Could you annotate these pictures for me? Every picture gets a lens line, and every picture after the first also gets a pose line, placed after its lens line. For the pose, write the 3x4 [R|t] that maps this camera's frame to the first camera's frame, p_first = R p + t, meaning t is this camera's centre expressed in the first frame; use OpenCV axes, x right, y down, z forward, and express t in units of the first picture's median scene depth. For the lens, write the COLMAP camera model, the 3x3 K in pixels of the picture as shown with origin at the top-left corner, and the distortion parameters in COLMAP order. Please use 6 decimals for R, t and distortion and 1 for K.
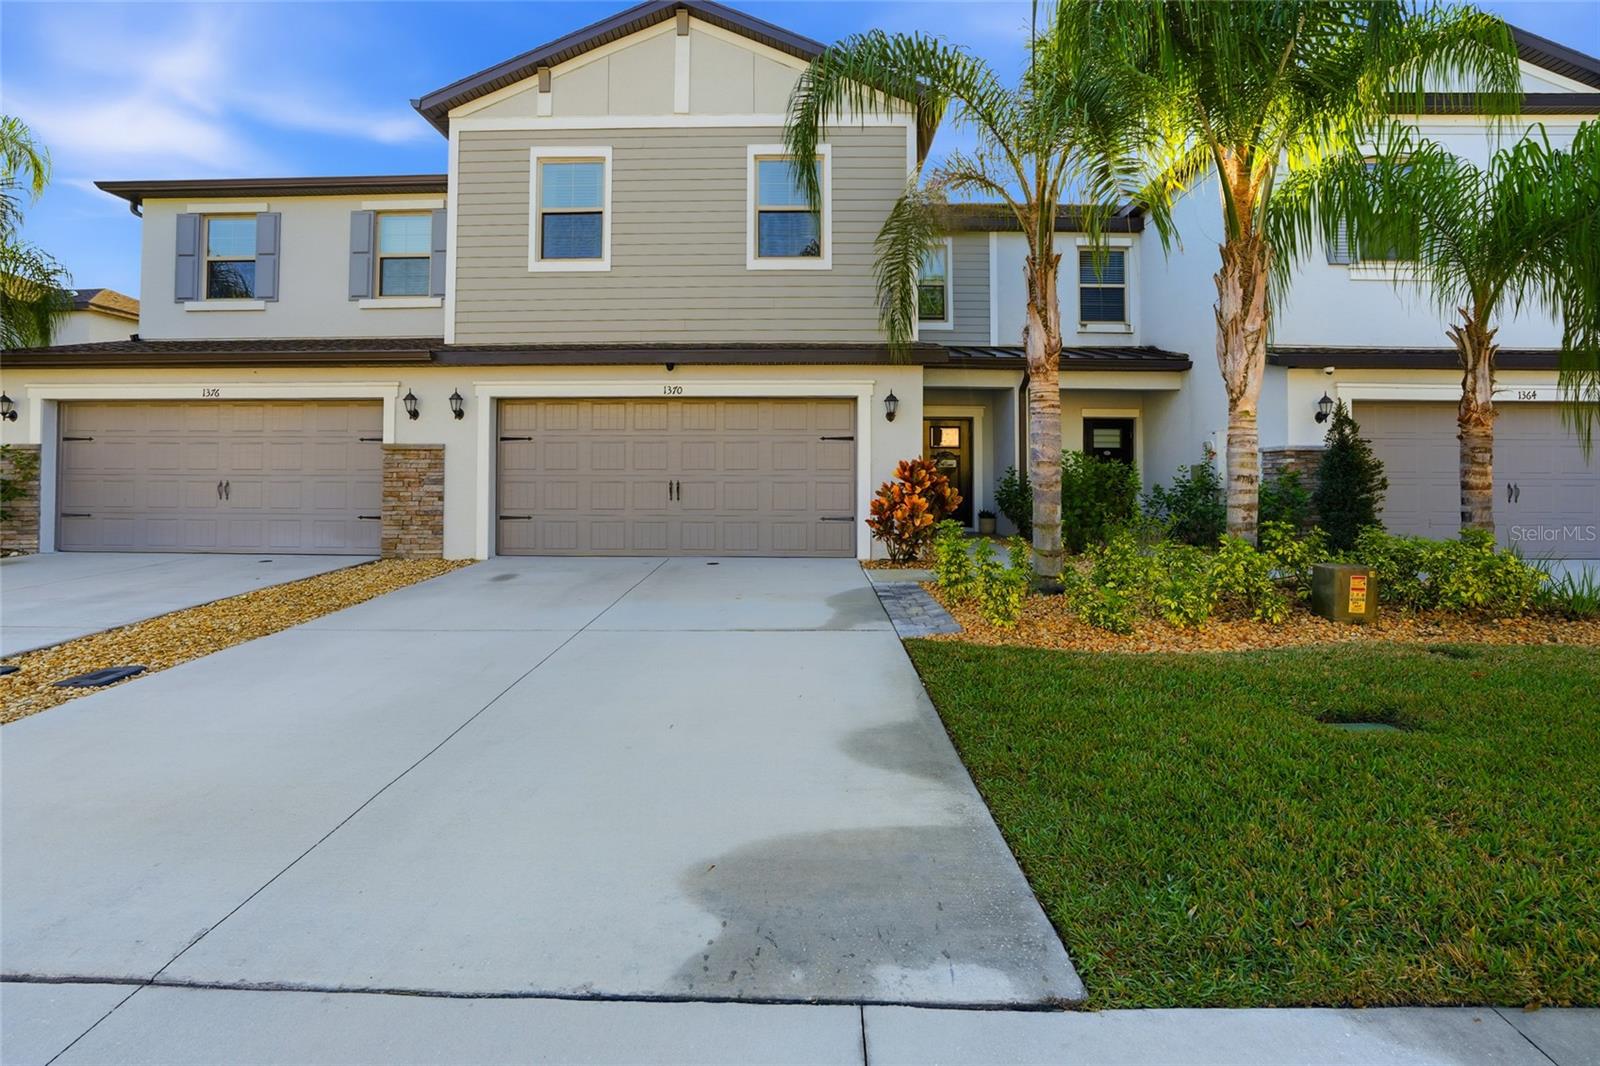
lens RADIAL K [[768.6, 0, 766.5], [0, 768.6, 523.2], [0, 0, 1]] dist [-0.038364, 0.007903]
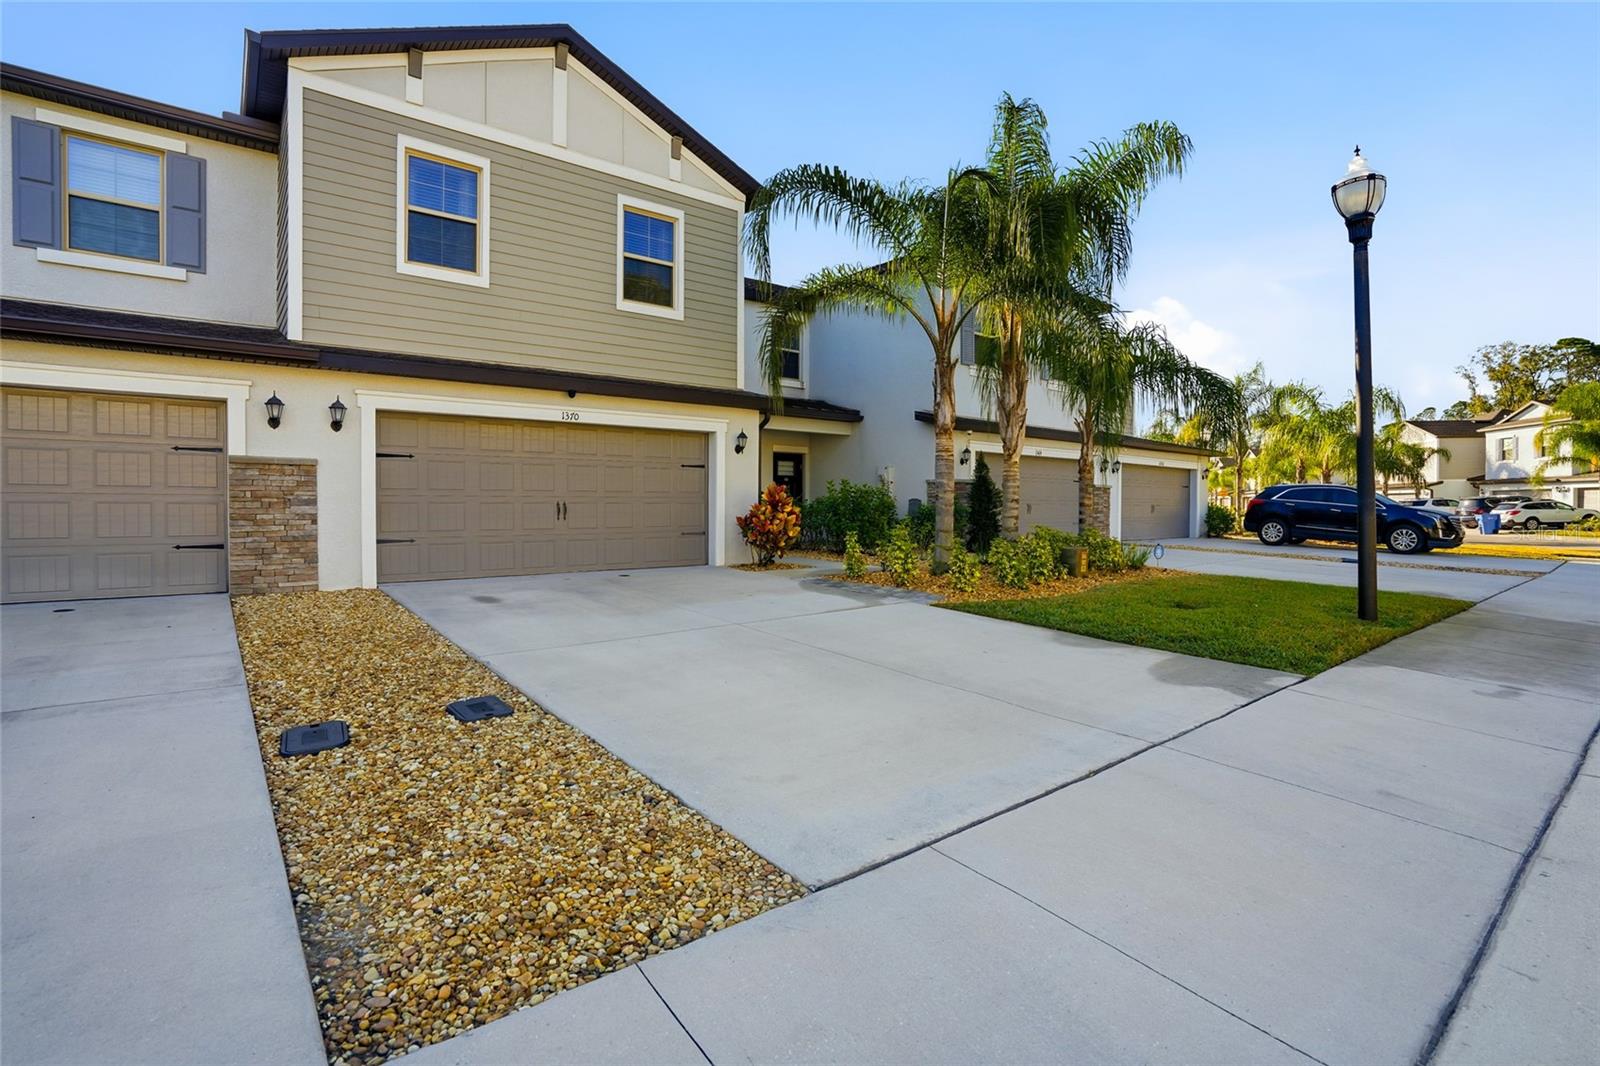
lens RADIAL K [[732.3, 0, 786.1], [0, 732.3, 579.0], [0, 0, 1]] dist [-0.017821, 0.002557]
pose [[0.779559, -0.064878, 0.622960, -0.527902], [0.031820, 0.997439, 0.064058, -0.003142], [-0.625520, -0.030114, 0.779627, 0.015111]]
